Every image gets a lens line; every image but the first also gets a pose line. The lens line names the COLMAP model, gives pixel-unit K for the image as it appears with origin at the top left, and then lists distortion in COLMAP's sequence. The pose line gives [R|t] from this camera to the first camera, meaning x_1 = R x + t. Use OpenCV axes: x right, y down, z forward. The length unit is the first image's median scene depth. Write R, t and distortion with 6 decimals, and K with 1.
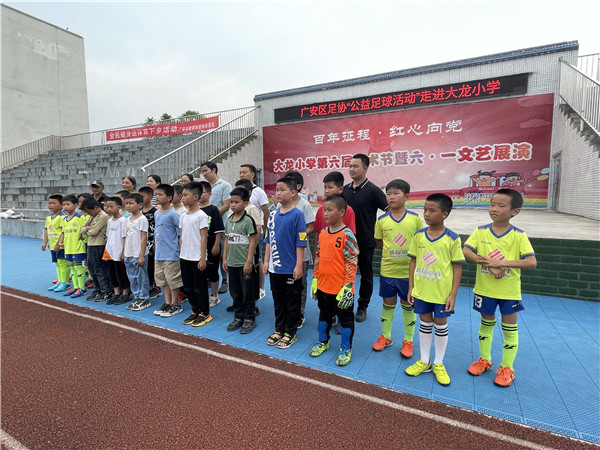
lens RADIAL K [[321.0, 0, 299.3], [0, 321.0, 222.1], [0, 0, 1]] dist [-0.004635, -0.001336]
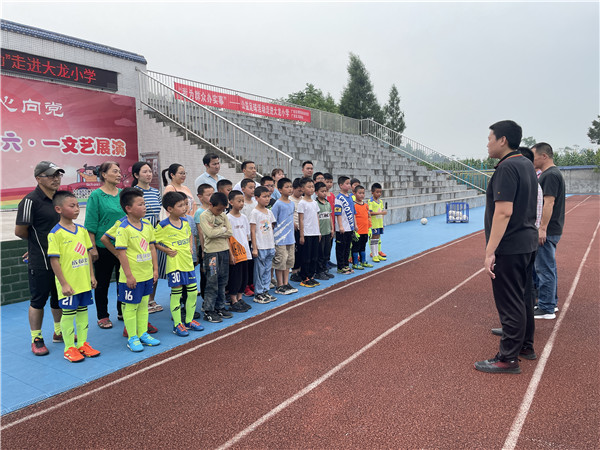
lens RADIAL K [[448.1, 0, 299.9], [0, 448.1, 225.5], [0, 0, 1]] dist [0.001726, -0.009685]
pose [[0.120886, -0.081554, 0.989311, -0.632080], [0.114748, 0.991086, 0.067679, -0.006146], [-0.986012, 0.105340, 0.129166, 0.262074]]
